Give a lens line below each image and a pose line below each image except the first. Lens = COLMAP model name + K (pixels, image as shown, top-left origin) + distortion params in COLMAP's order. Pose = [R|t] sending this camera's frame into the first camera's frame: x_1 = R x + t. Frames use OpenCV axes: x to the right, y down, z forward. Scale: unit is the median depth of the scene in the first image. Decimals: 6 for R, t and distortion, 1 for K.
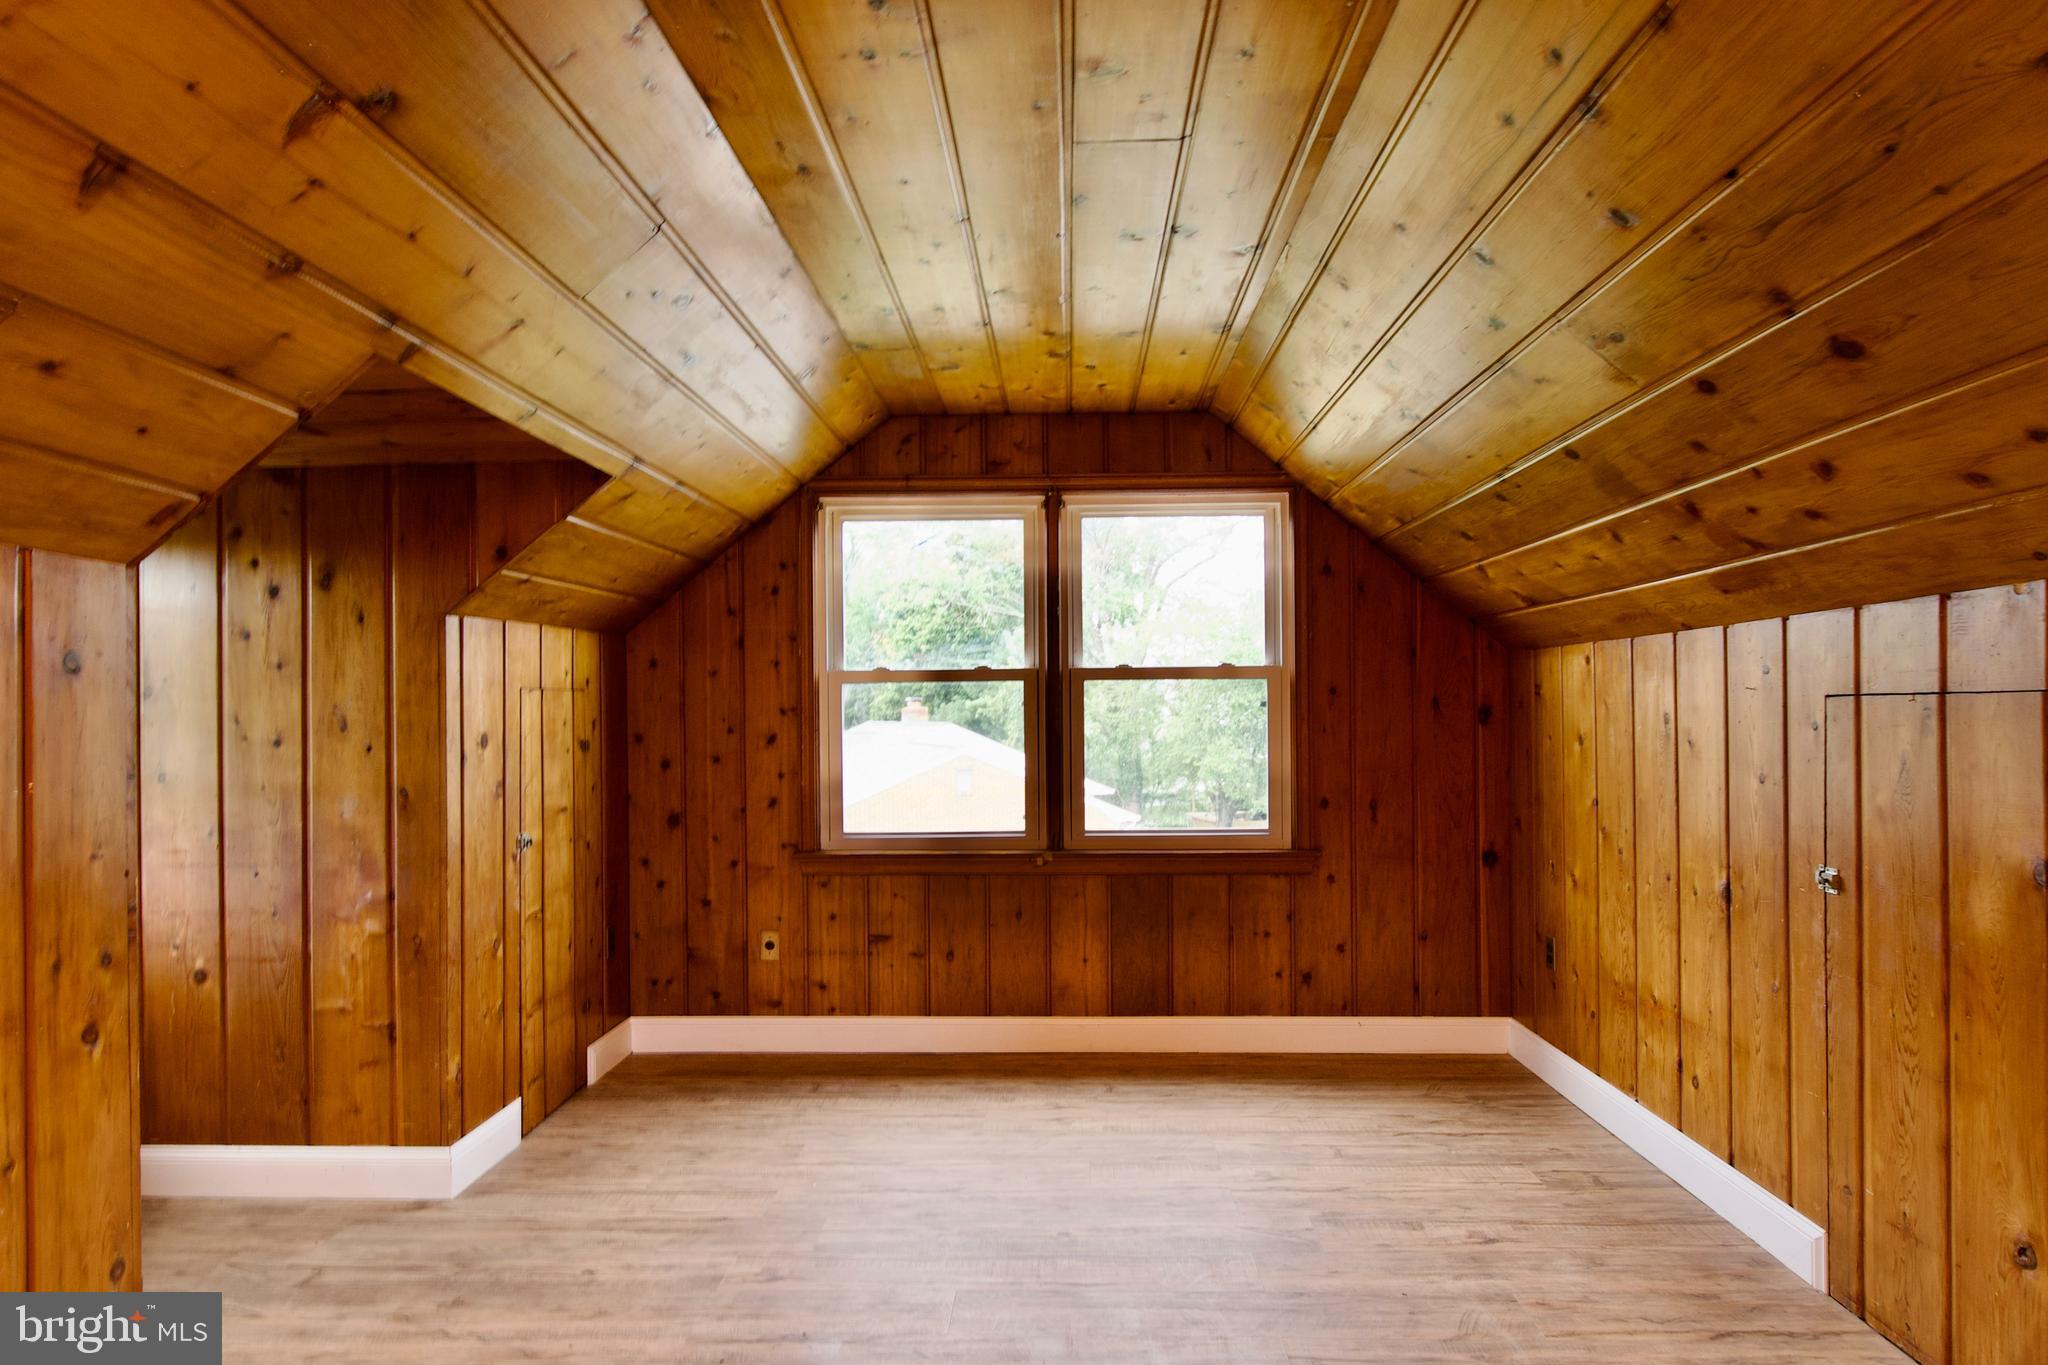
lens RADIAL K [[1103.8, 0, 1020.9], [0, 1103.8, 695.3], [0, 0, 1]] dist [0.005840, -0.009792]
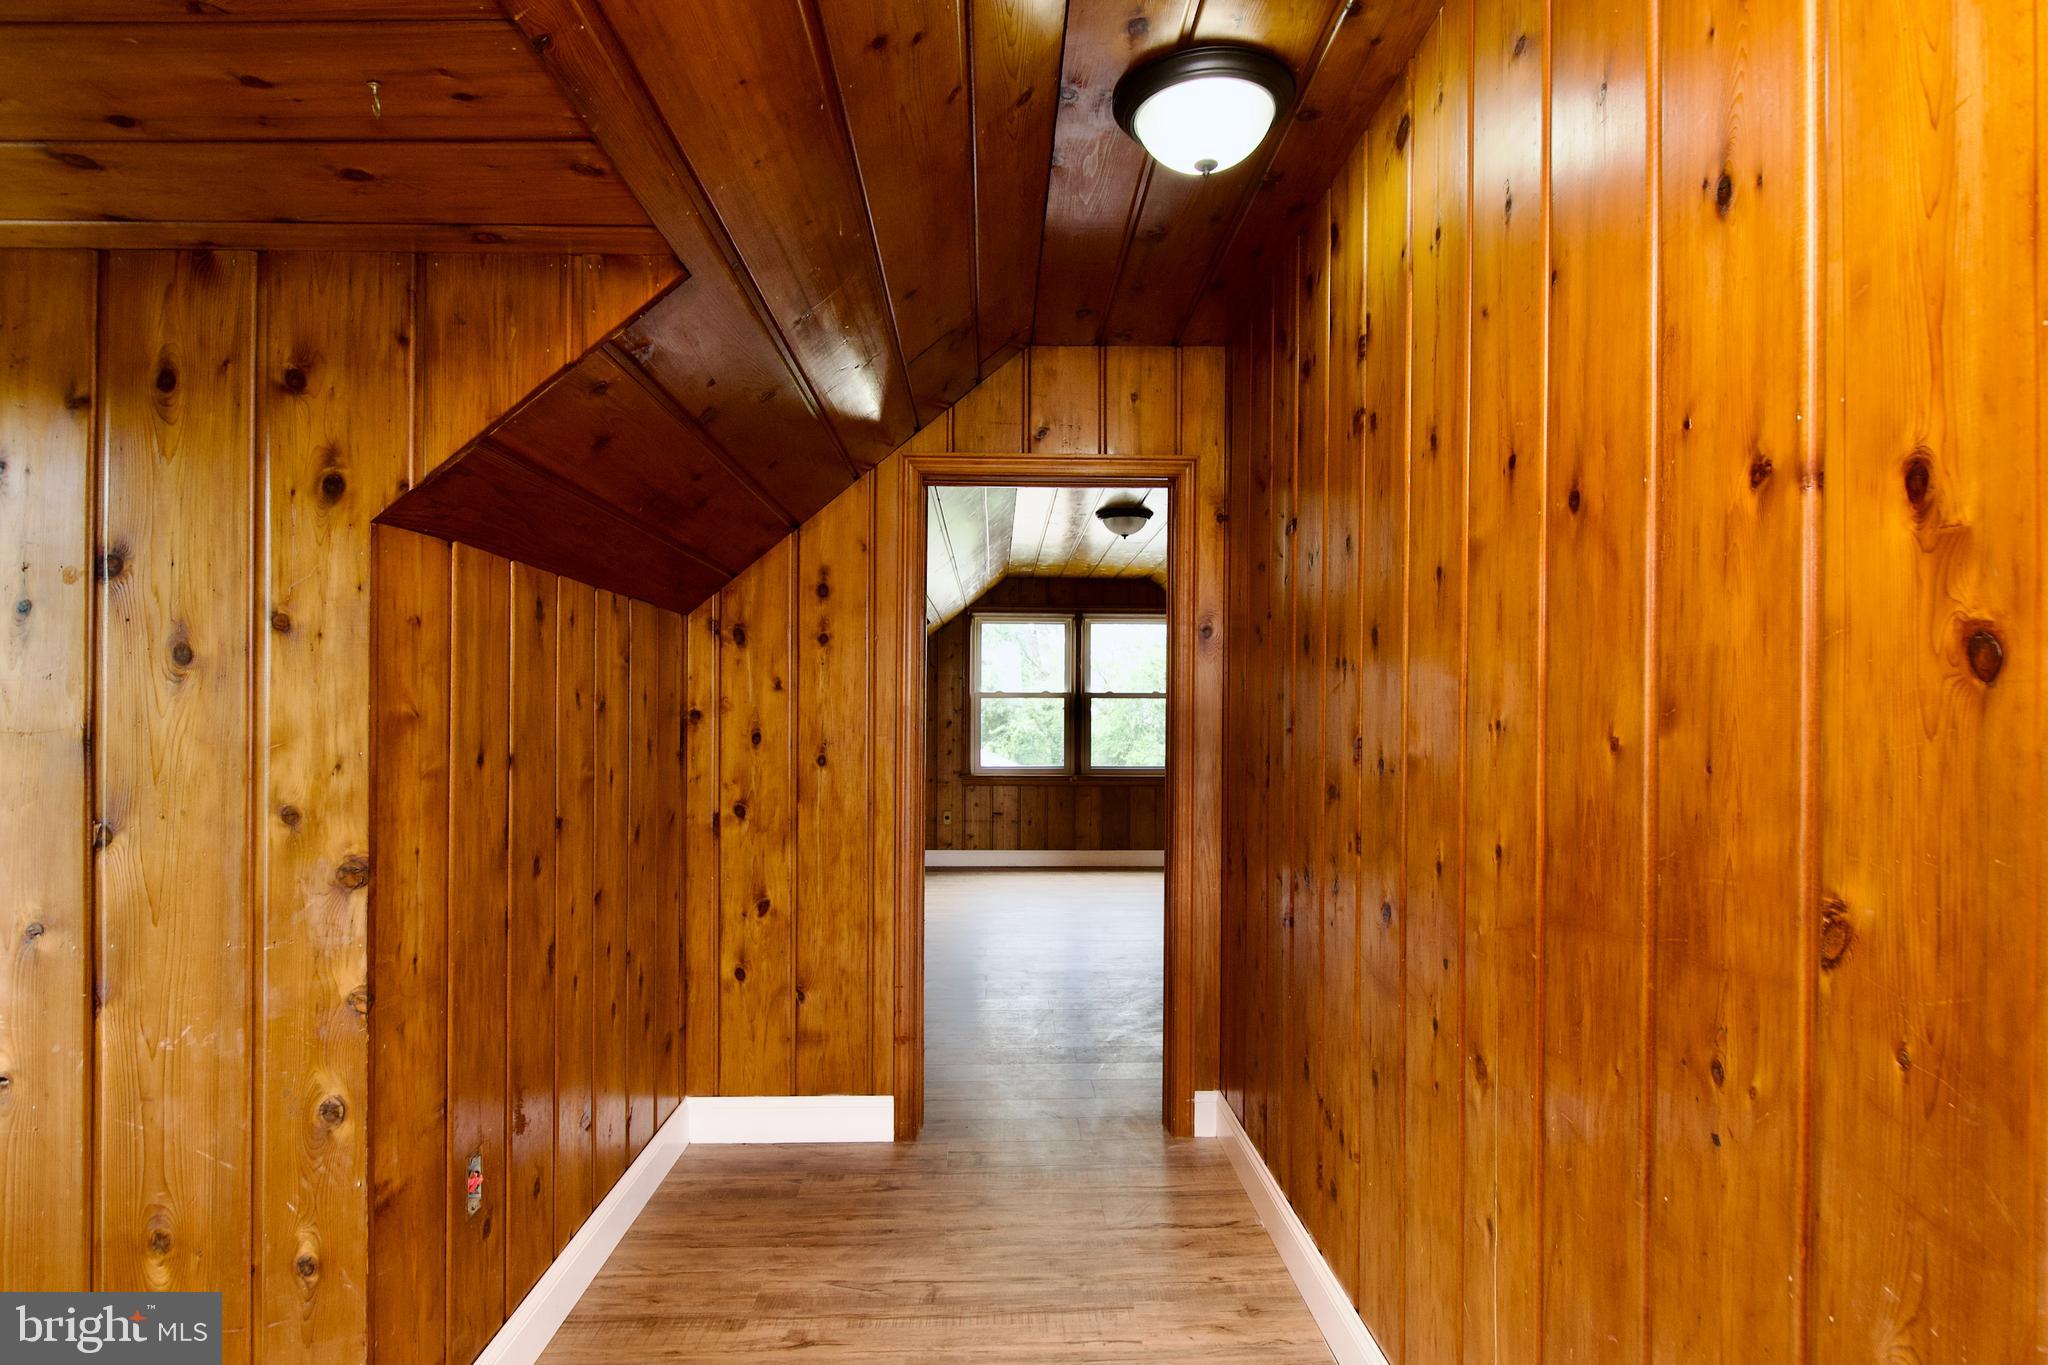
lens RADIAL K [[1103.8, 0, 1033.6], [0, 1103.8, 707.1], [0, 0, 1]] dist [0.005840, -0.009792]
pose [[0.995797, 0.010716, 0.090963, -0.259836], [-0.011468, 0.999904, 0.007755, -0.011437], [-0.090871, -0.008766, 0.995824, -1.197457]]
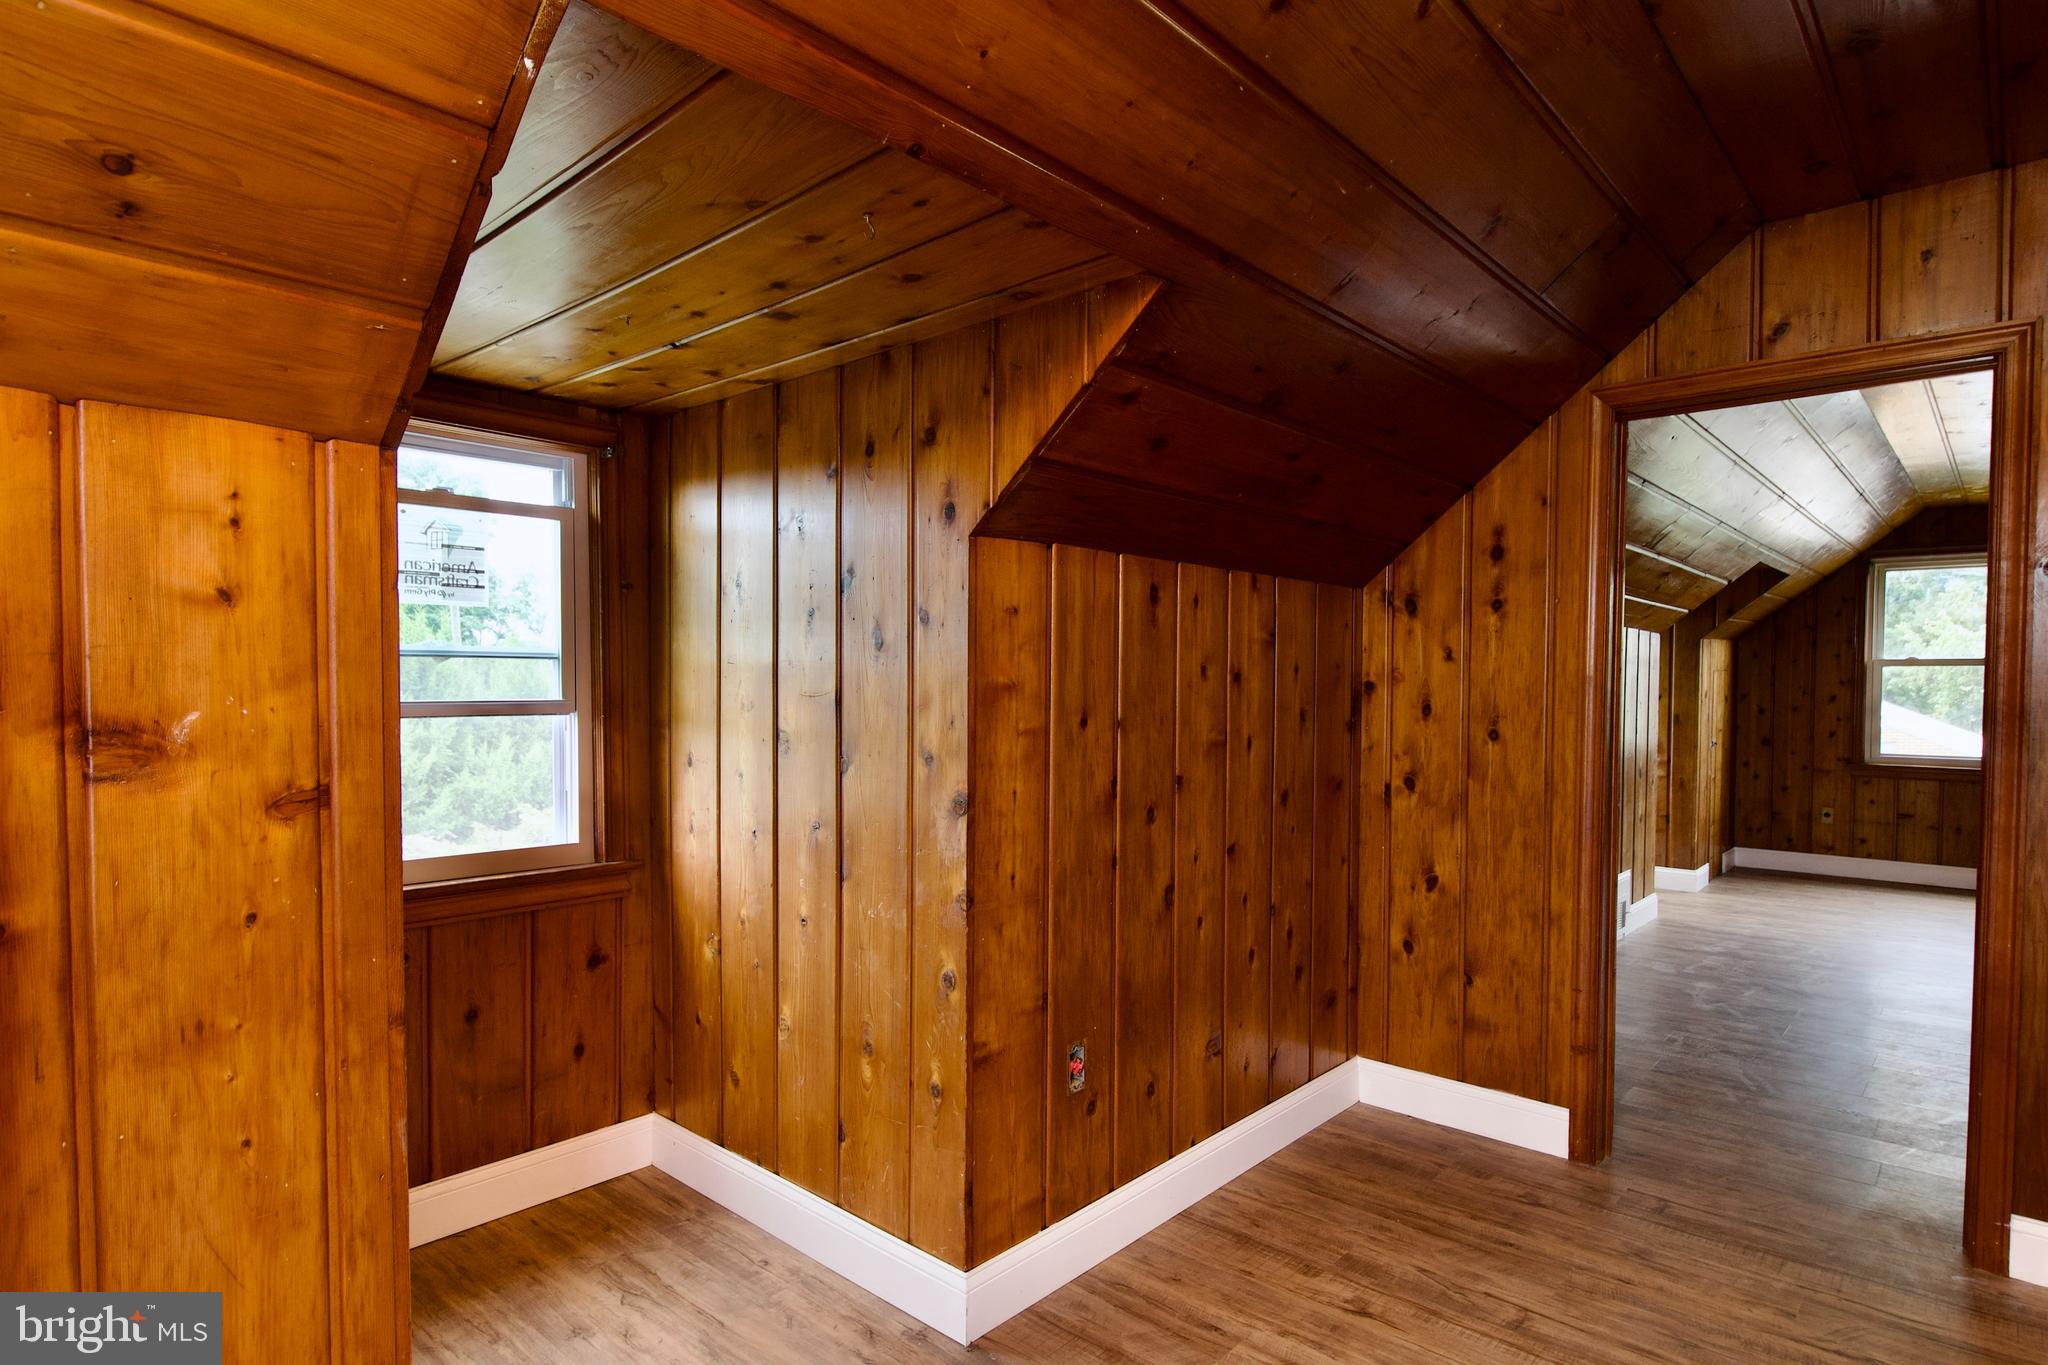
lens RADIAL K [[1103.8, 0, 1047.2], [0, 1103.8, 708.9], [0, 0, 1]] dist [0.005840, -0.009792]
pose [[0.781226, 0.025764, -0.623716, -0.105119], [-0.001161, 0.999206, 0.039821, -0.012076], [0.624247, -0.030385, 0.780636, -1.161439]]
